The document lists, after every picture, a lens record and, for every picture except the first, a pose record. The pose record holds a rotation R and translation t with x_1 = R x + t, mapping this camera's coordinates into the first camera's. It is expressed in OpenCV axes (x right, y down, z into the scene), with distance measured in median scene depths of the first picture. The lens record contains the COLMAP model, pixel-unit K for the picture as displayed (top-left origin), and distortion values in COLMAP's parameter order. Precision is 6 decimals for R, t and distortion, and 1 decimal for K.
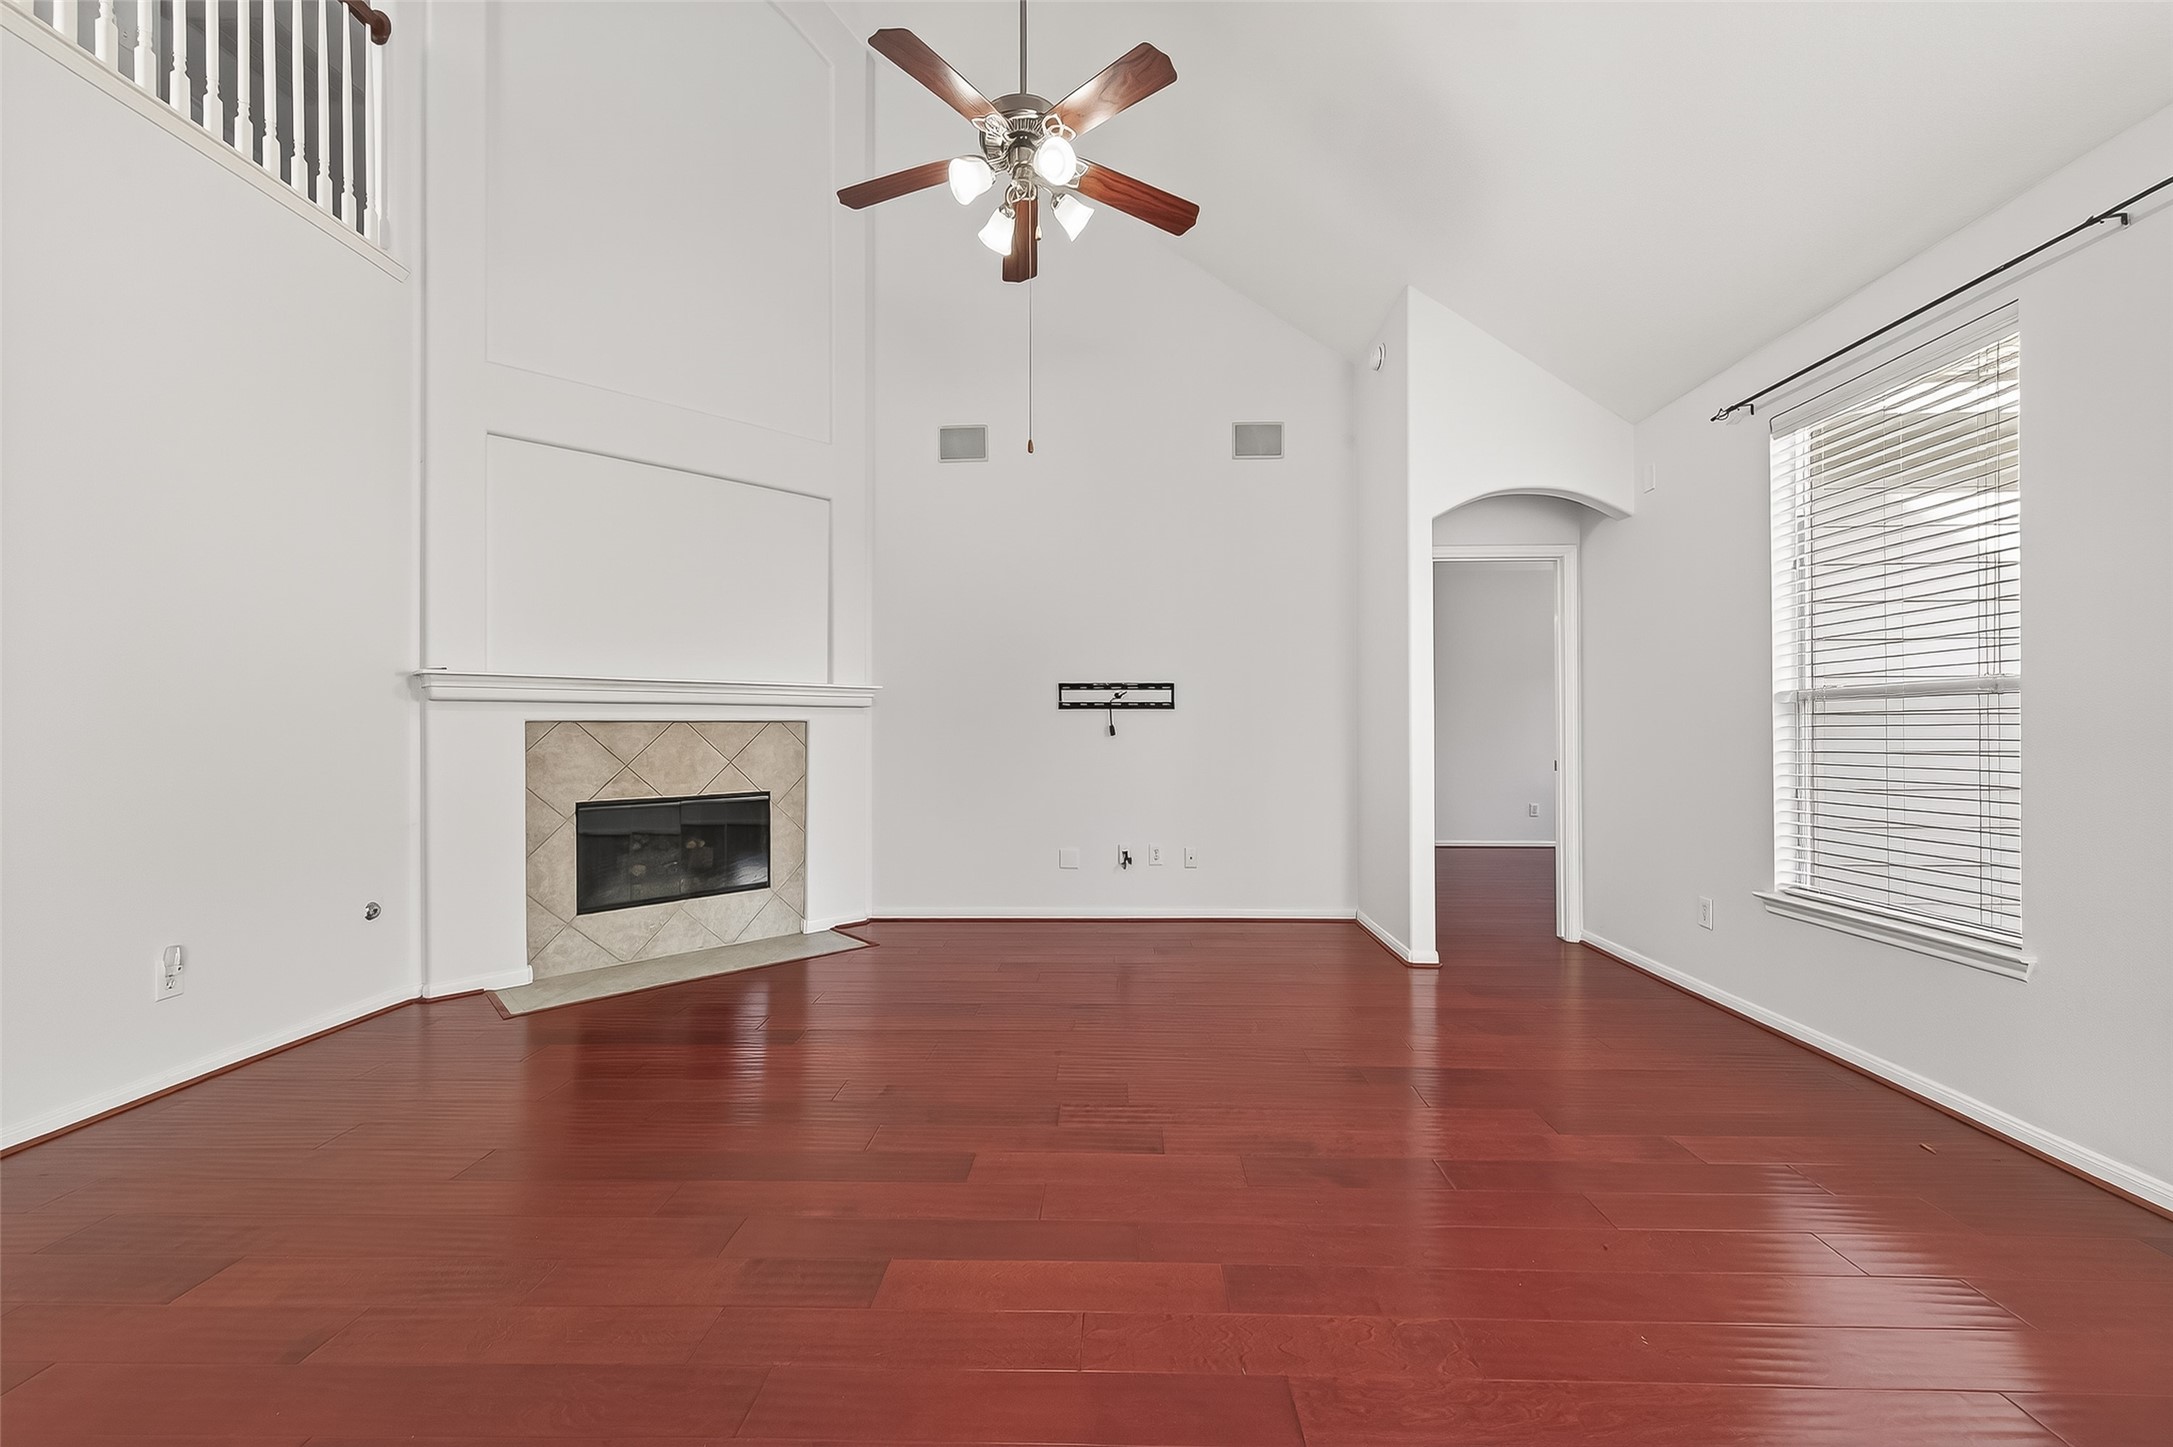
lens RADIAL K [[846.3, 0, 1091.0], [0, 846.3, 717.7], [0, 0, 1]] dist [-0.000067, 0.000643]
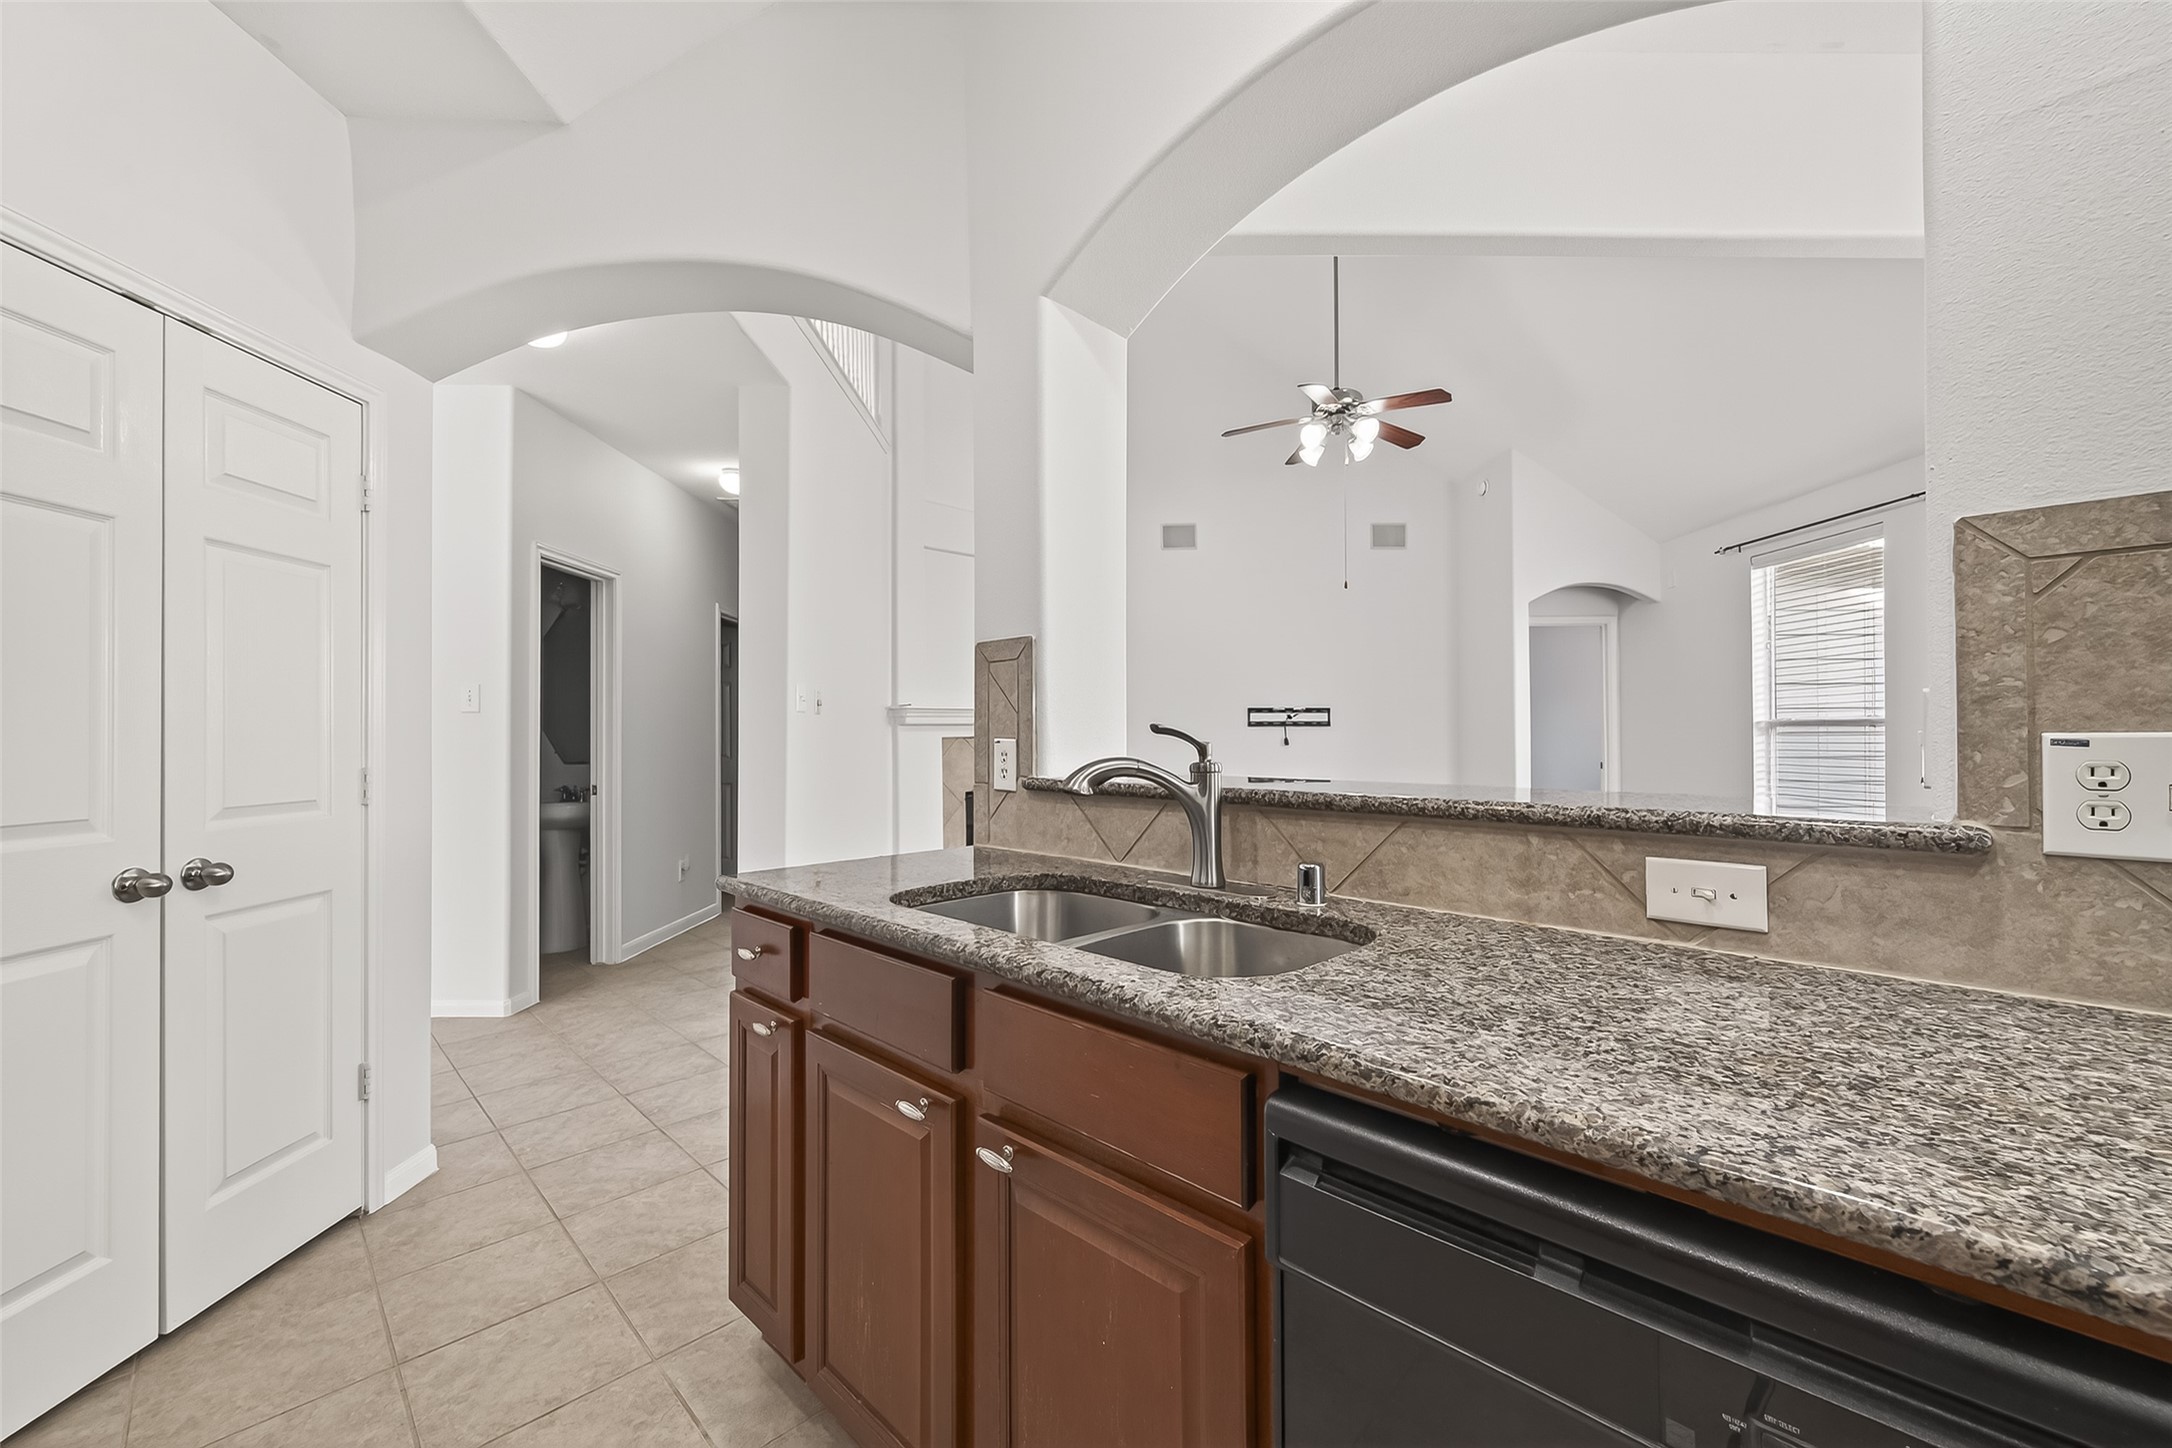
lens RADIAL K [[845.9, 0, 1078.7], [0, 845.9, 724.7], [0, 0, 1]] dist [-0.000067, 0.000643]
pose [[0.999467, -0.002419, 0.032554, -0.420686], [0.002257, 0.999985, 0.005013, -0.024178], [-0.032566, -0.004936, 0.999457, -0.455669]]
